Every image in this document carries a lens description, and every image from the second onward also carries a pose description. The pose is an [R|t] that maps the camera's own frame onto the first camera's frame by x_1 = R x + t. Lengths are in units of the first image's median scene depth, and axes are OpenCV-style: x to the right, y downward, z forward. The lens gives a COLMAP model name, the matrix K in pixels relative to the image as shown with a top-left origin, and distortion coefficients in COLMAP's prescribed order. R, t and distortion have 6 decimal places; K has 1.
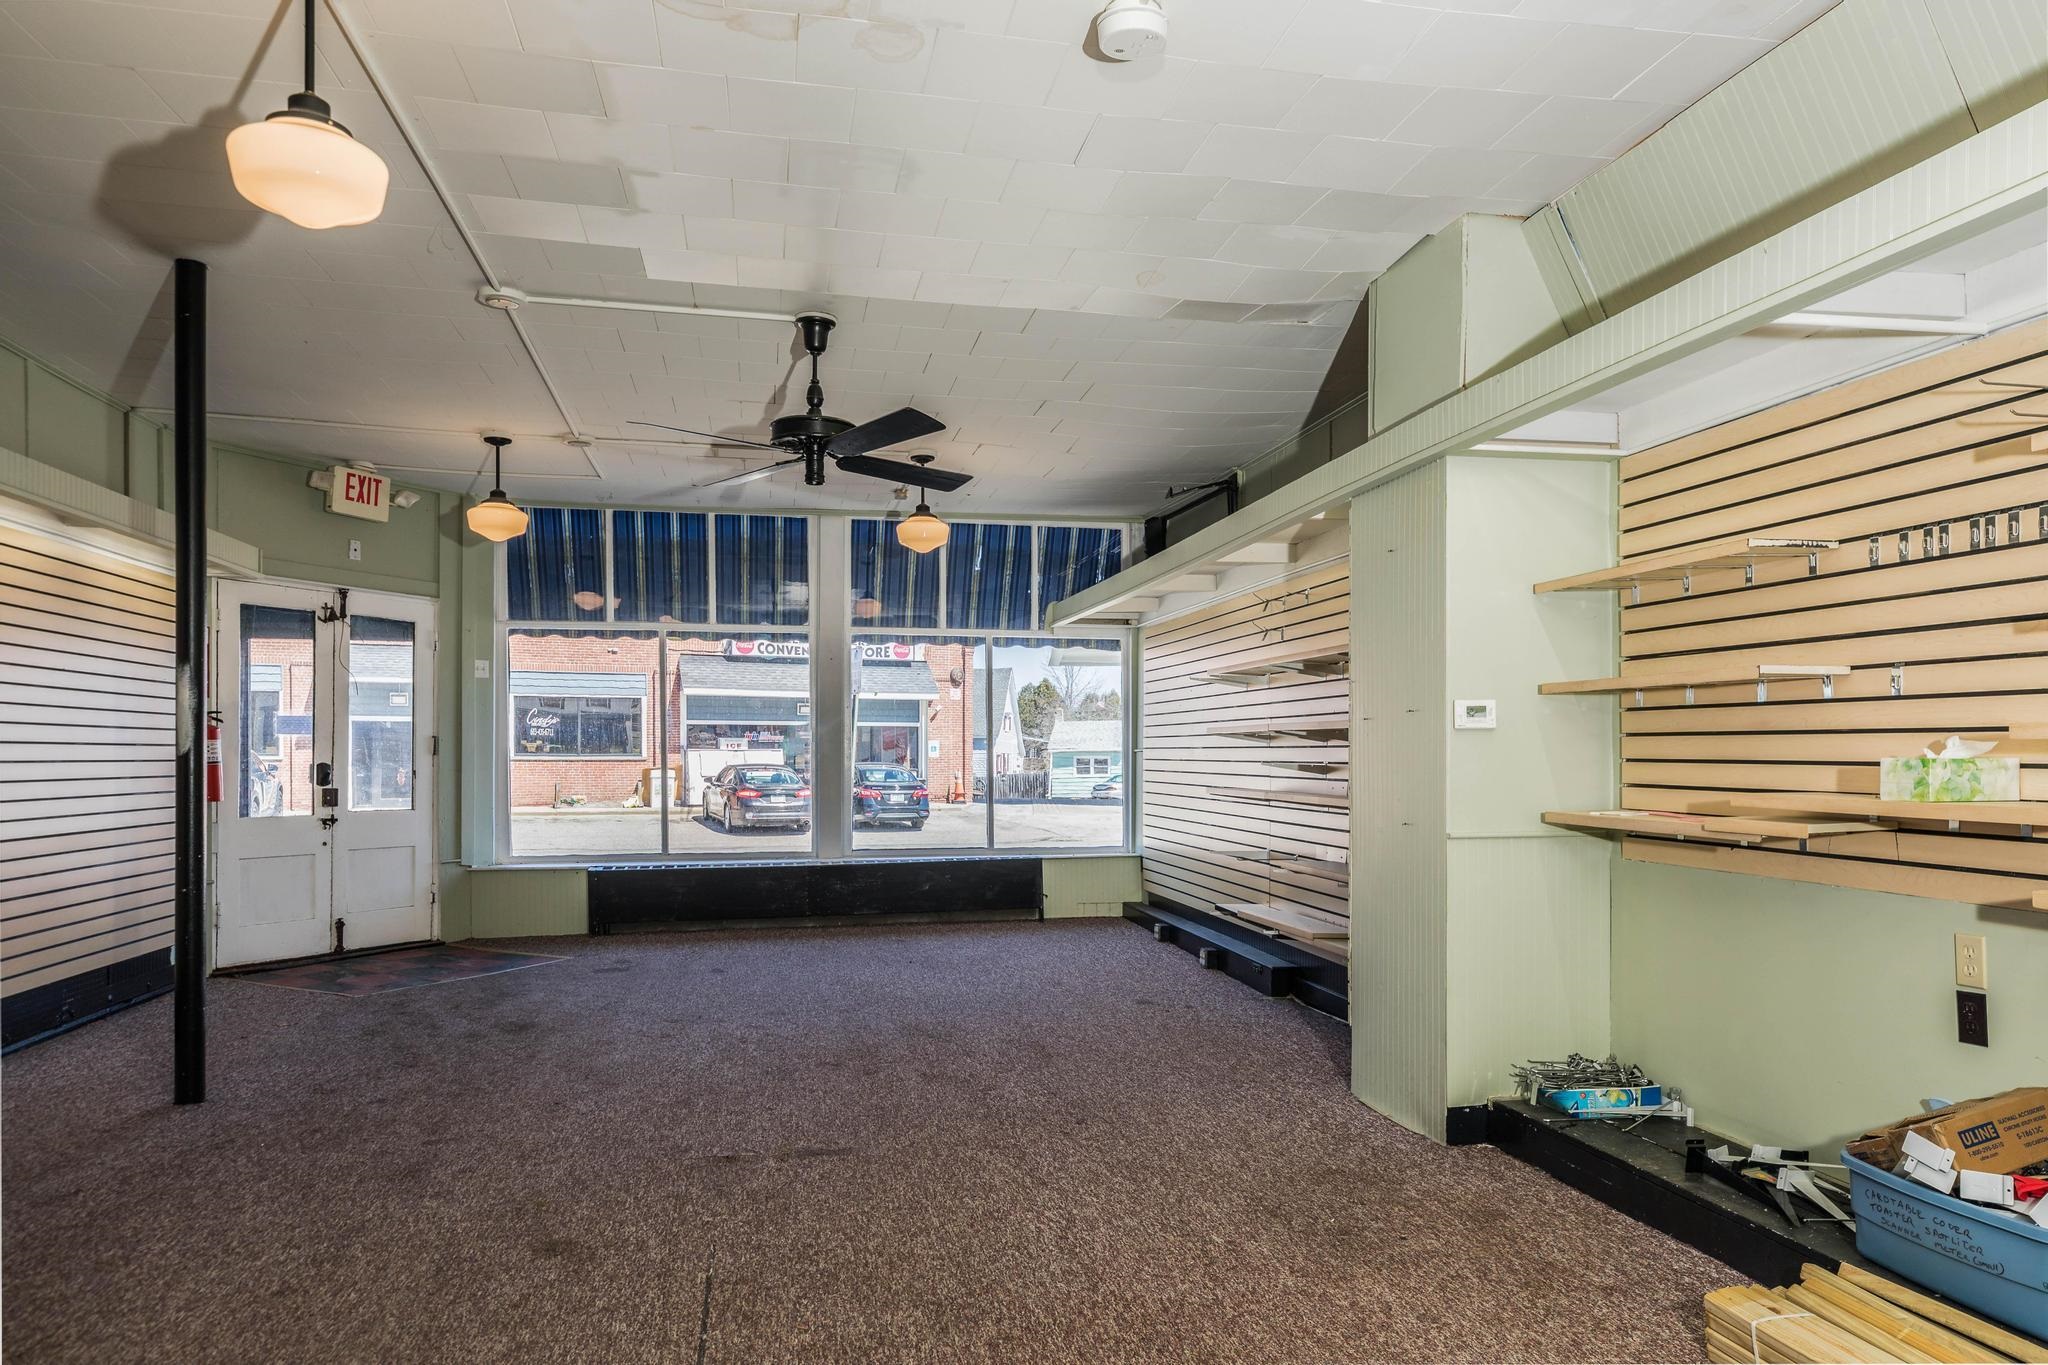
lens RADIAL K [[1343.7, 0, 1025.2], [0, 1343.7, 760.0], [0, 0, 1]] dist [0.012632, 0.001791]
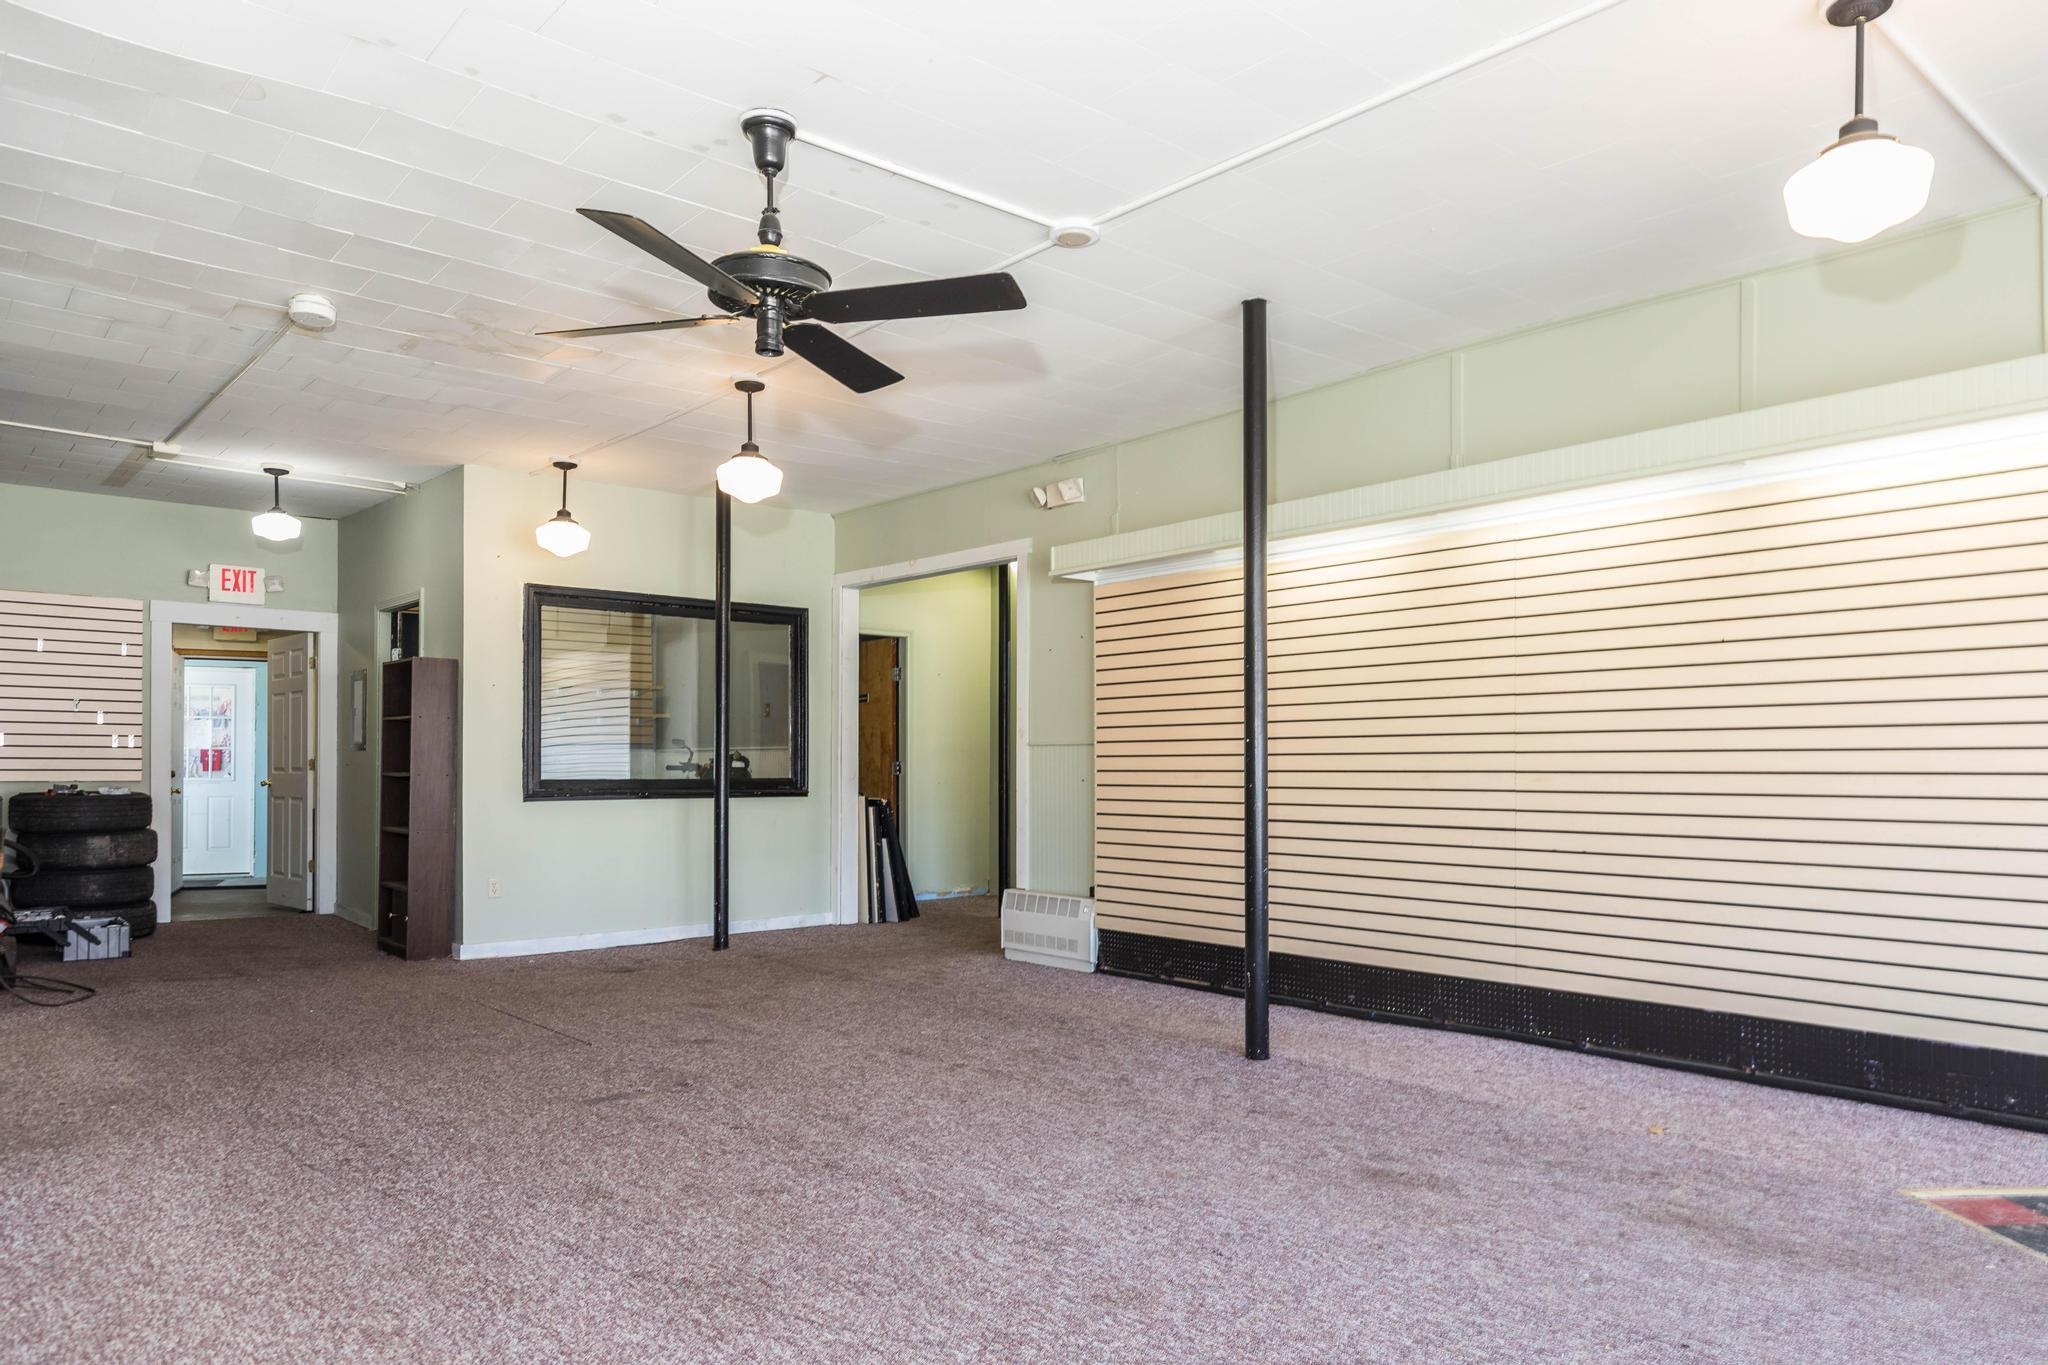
lens RADIAL K [[1343.7, 0, 1025.2], [0, 1343.7, 760.0], [0, 0, 1]] dist [0.012632, 0.001791]
pose [[-0.871406, -0.007168, -0.490509, 0.089642], [-0.004309, 0.999967, -0.006956, 0.022671], [0.490543, -0.003948, -0.871408, 2.021121]]
